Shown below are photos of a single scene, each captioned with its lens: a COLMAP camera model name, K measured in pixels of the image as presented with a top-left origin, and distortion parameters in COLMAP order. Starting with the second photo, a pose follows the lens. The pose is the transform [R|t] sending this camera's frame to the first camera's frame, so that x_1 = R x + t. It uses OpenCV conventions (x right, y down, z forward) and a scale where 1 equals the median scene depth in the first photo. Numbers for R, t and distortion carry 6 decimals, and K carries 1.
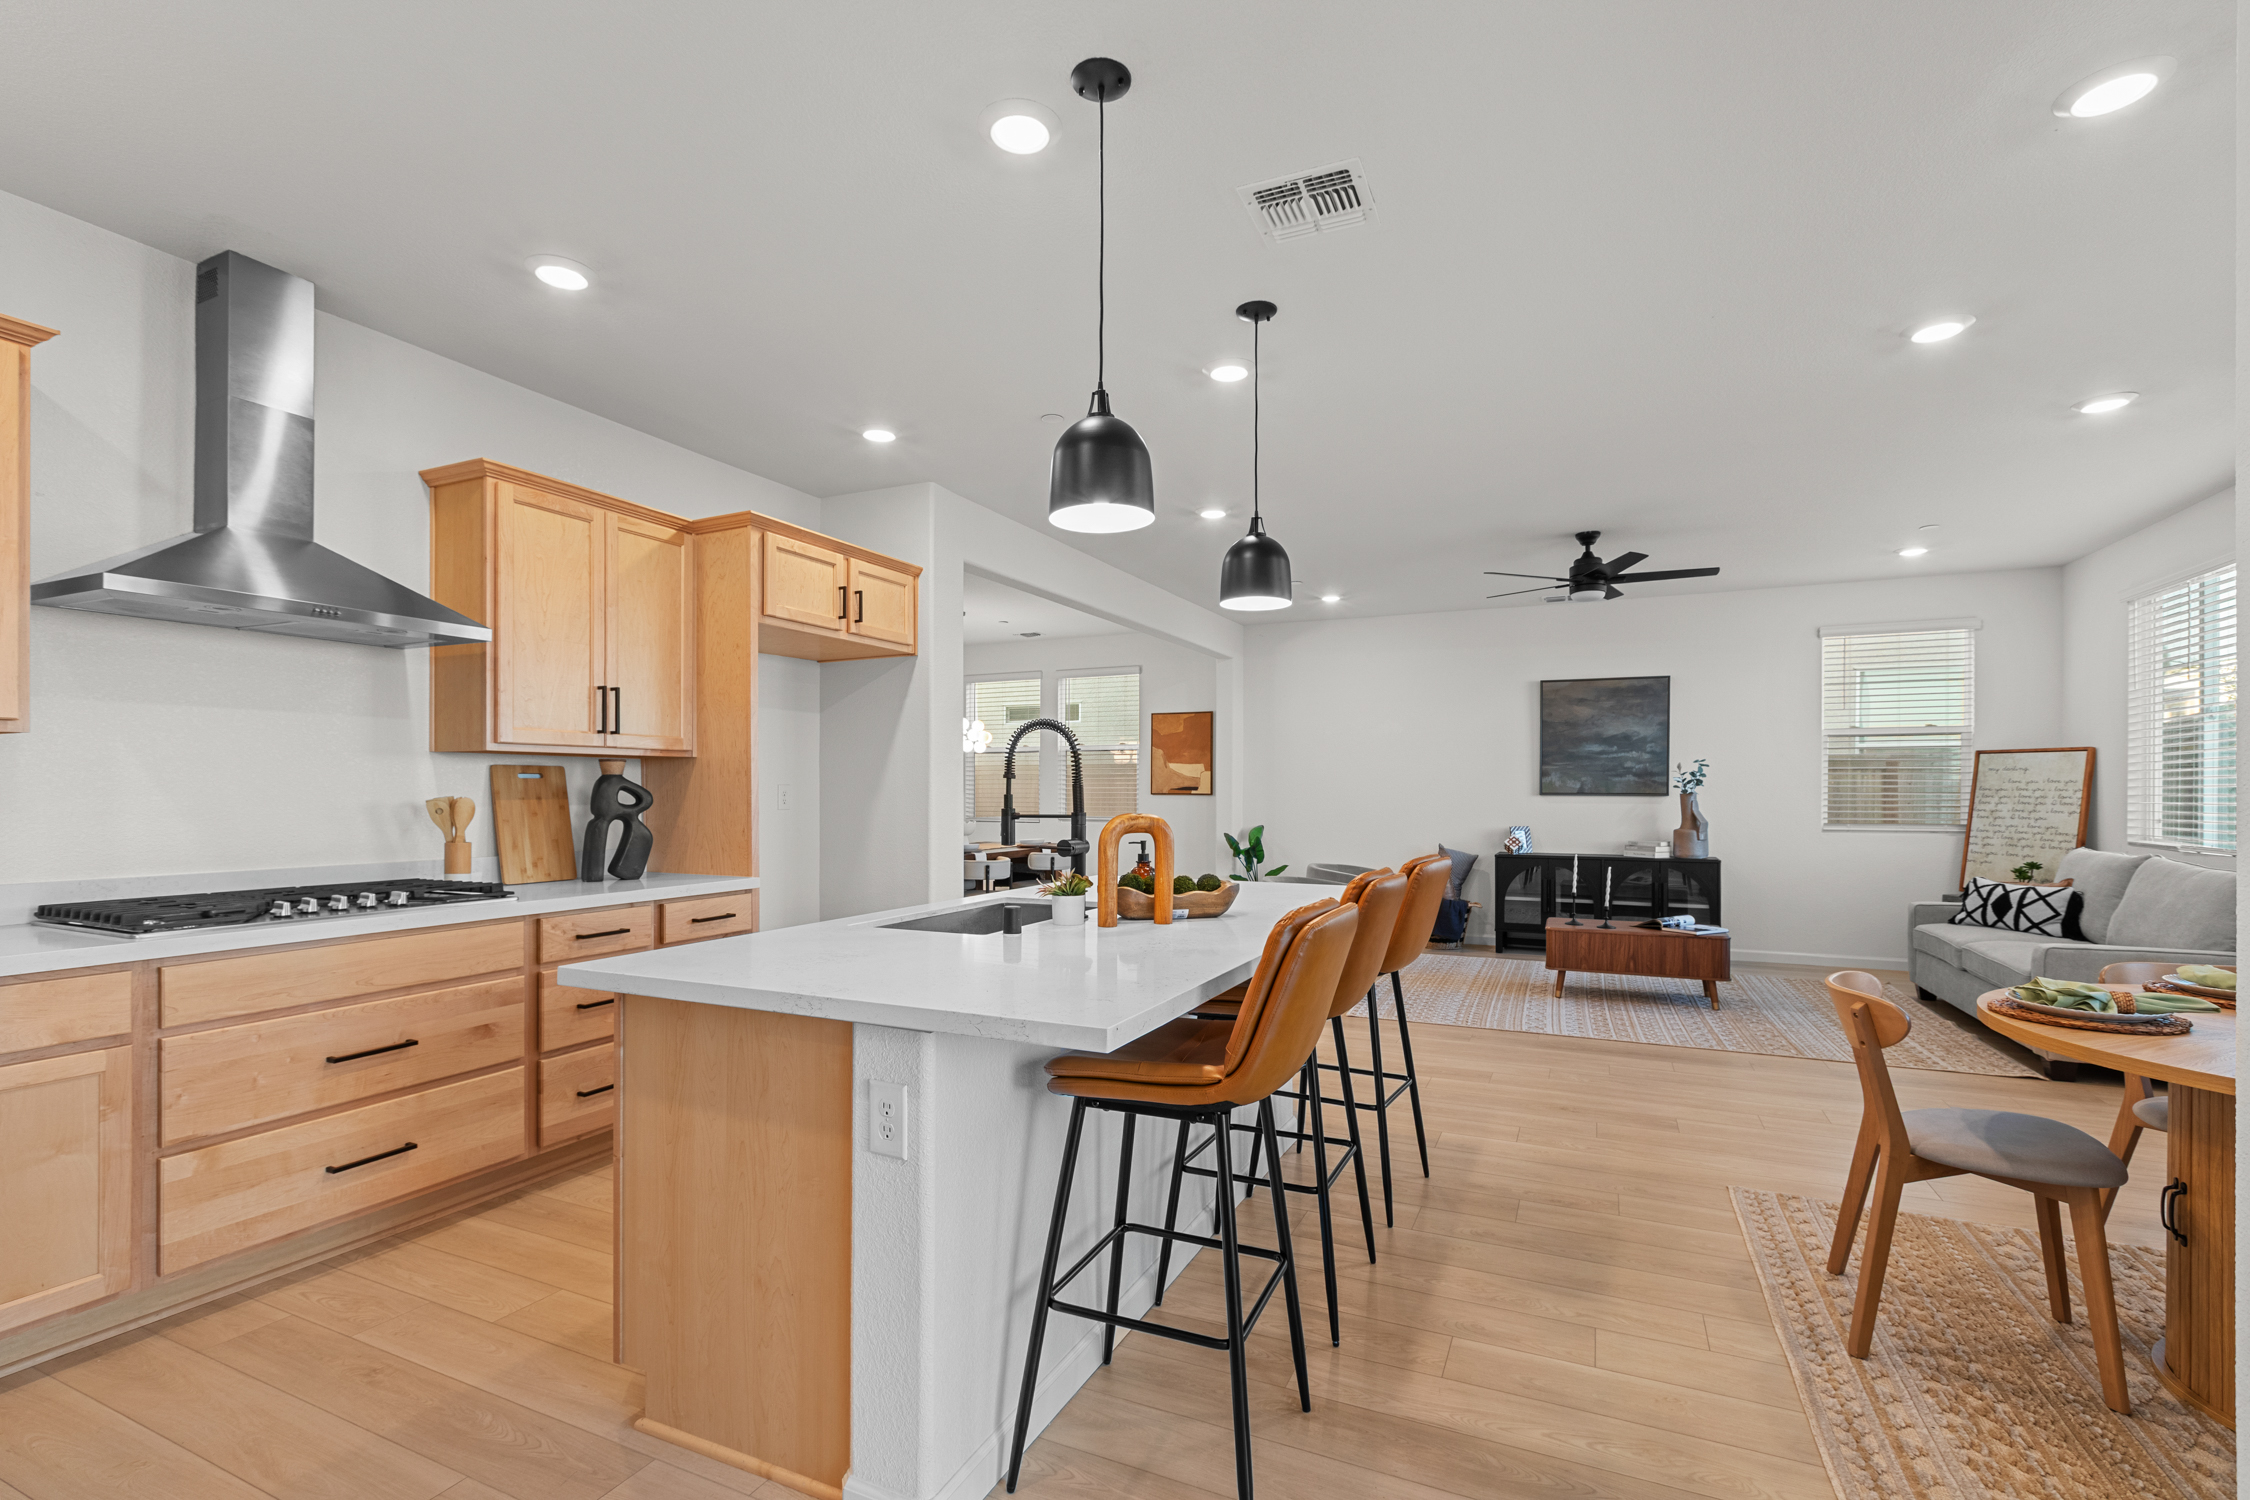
lens RADIAL K [[1009.8, 0, 1122.3], [0, 1009.8, 800.9], [0, 0, 1]] dist [0.001480, -0.000898]
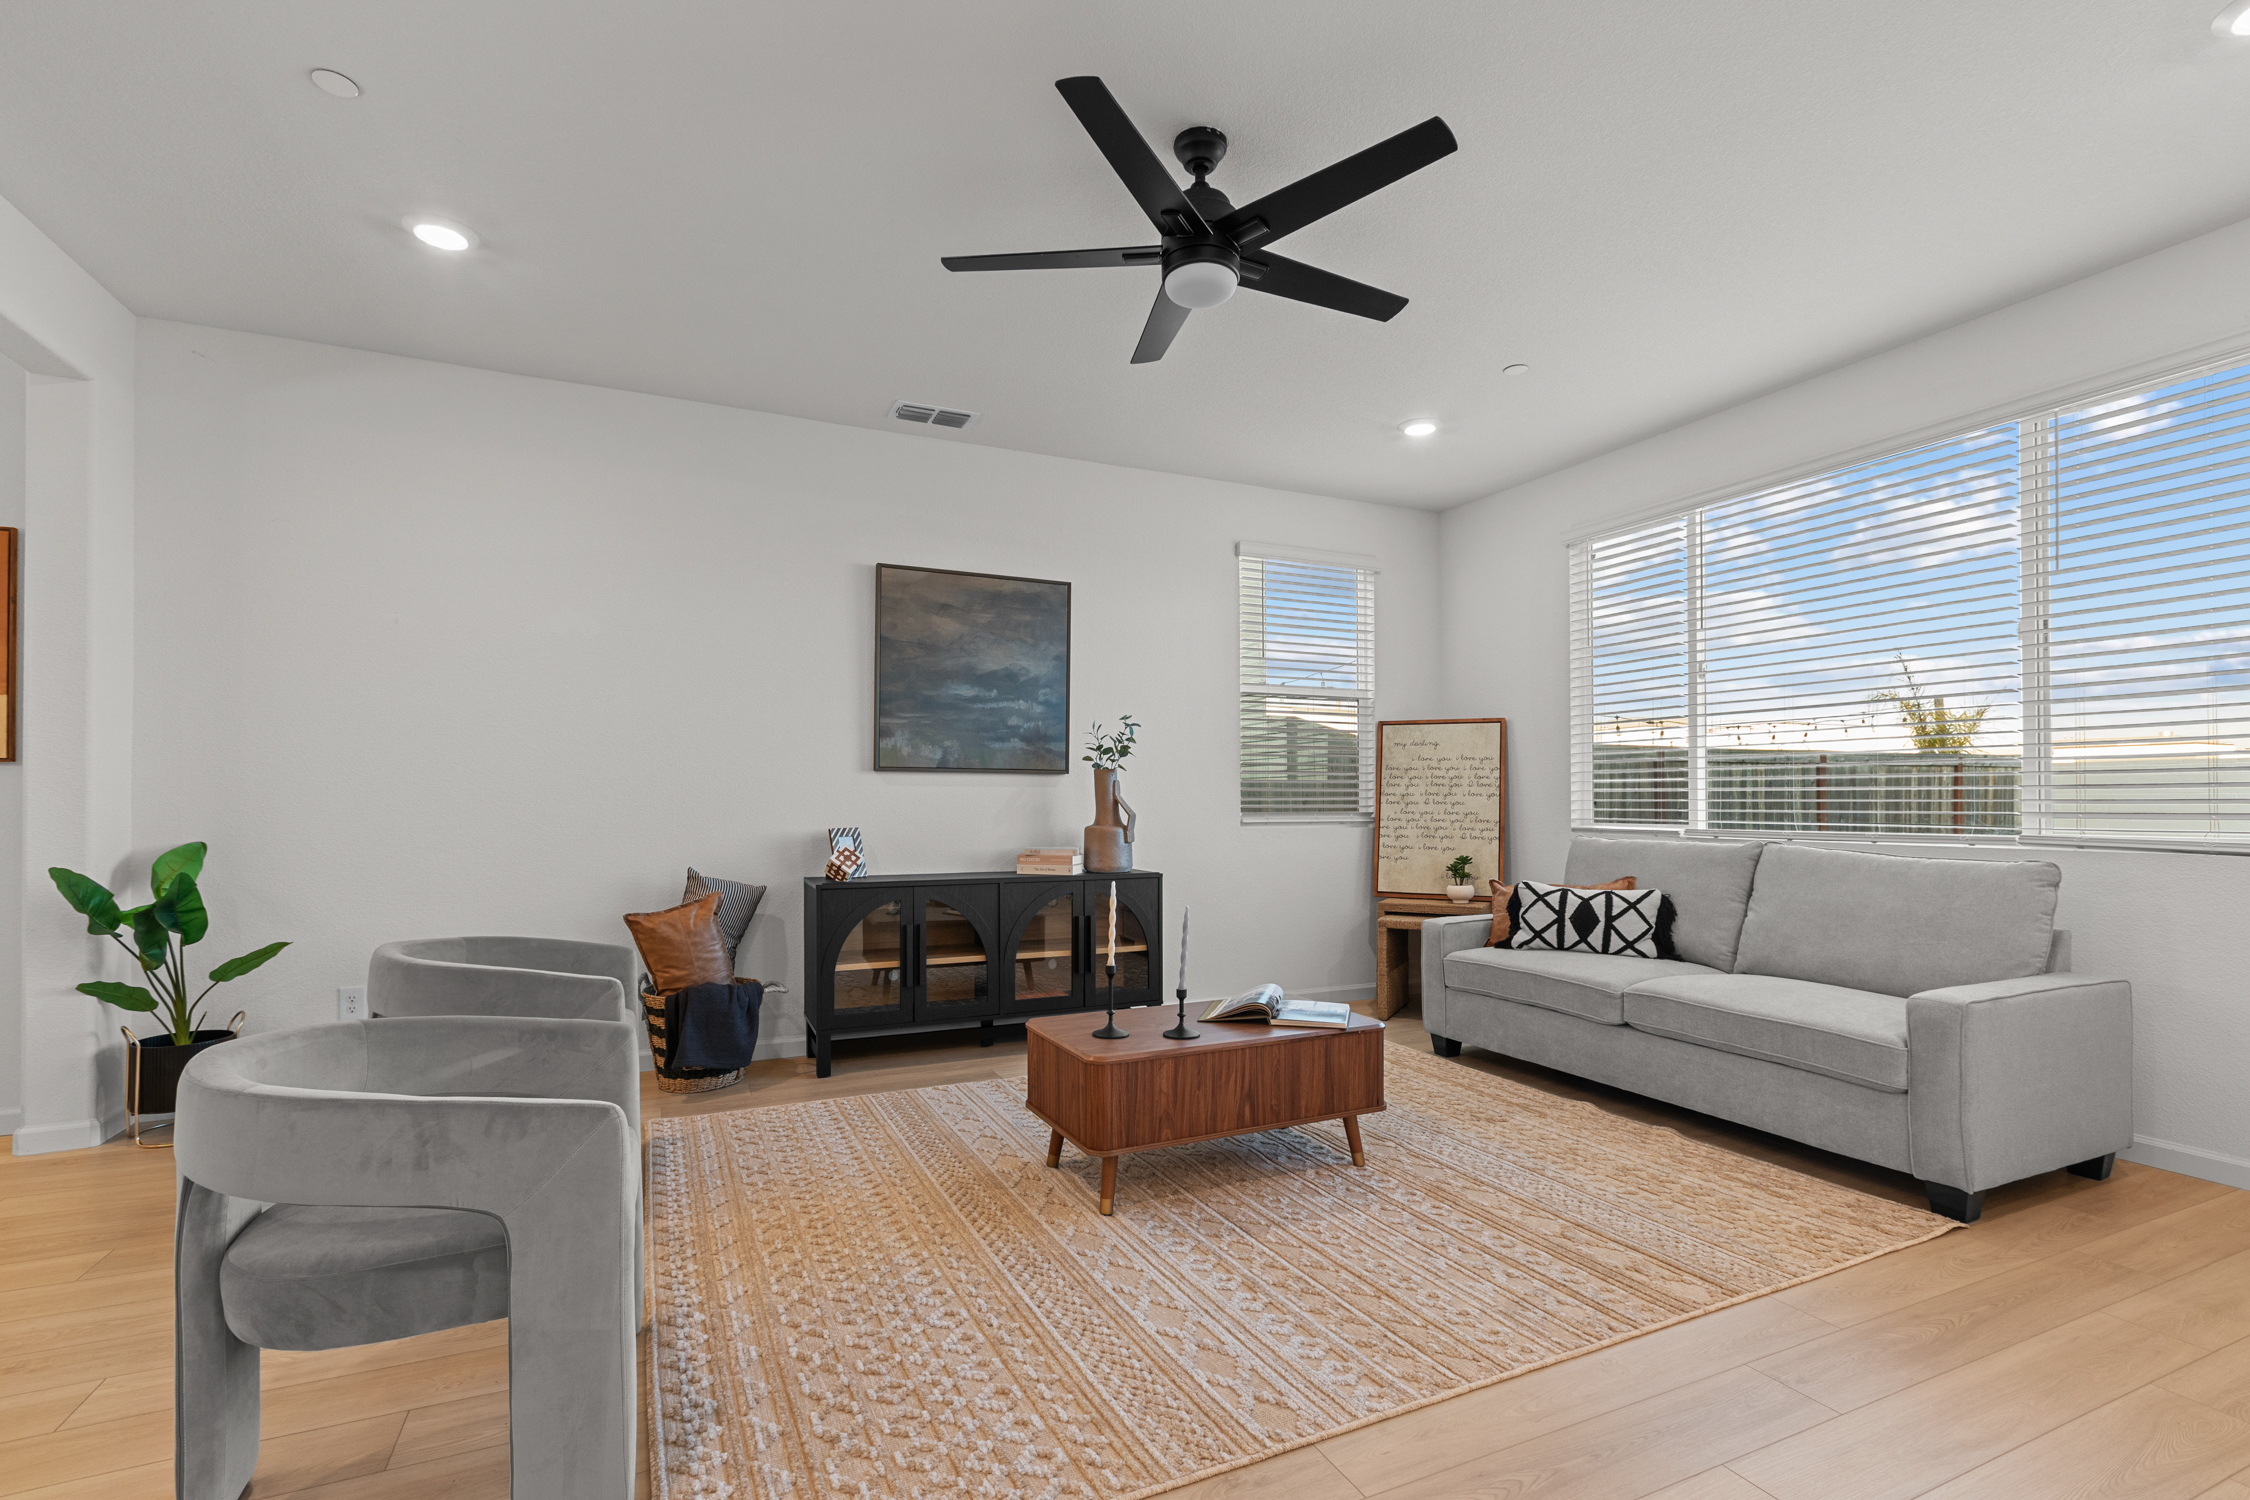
lens RADIAL K [[1009.8, 0, 1122.3], [0, 1009.8, 800.9], [0, 0, 1]] dist [0.001480, -0.000898]
pose [[0.645853, -0.000195, 0.763462, 0.085236], [0.007501, 0.999953, -0.006091, 0.016008], [-0.763425, 0.009660, 0.645824, 0.578776]]
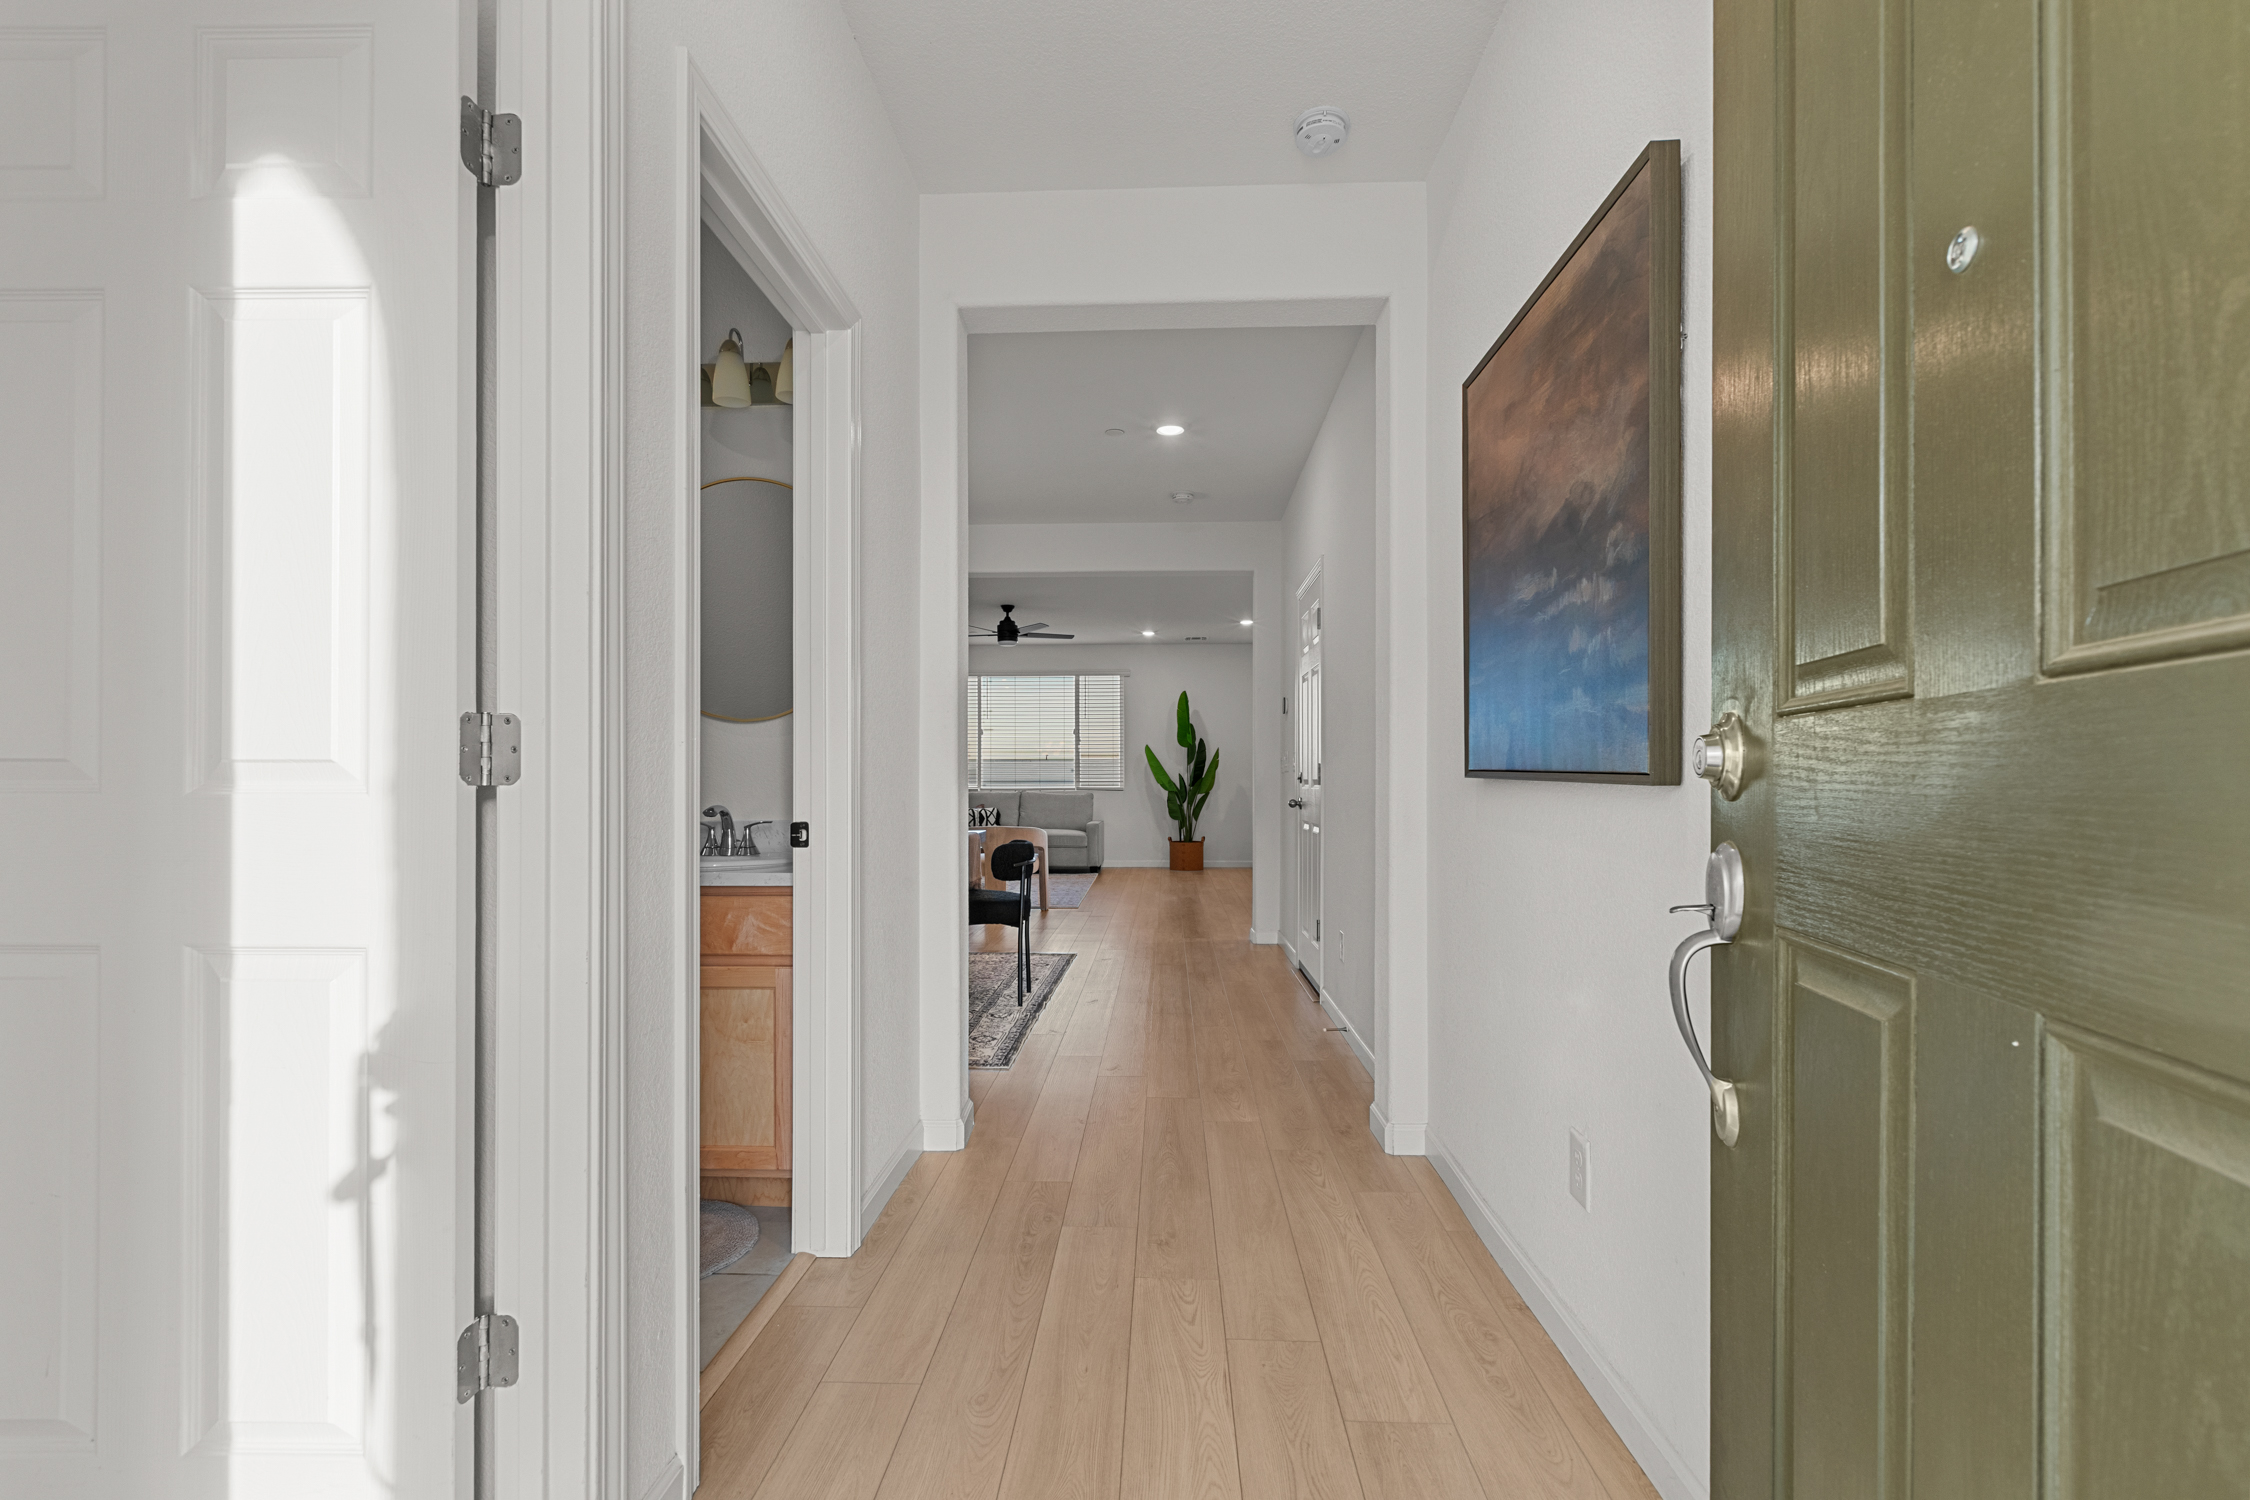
lens RADIAL K [[1016.4, 0, 1116.9], [0, 1016.4, 784.6], [0, 0, 1]] dist [0.000763, -0.000145]
pose [[-0.383579, -0.002275, 0.923505, -0.890944], [0.007894, 0.999952, 0.005742, 0.016995], [-0.923474, 0.009493, -0.383543, 1.142589]]
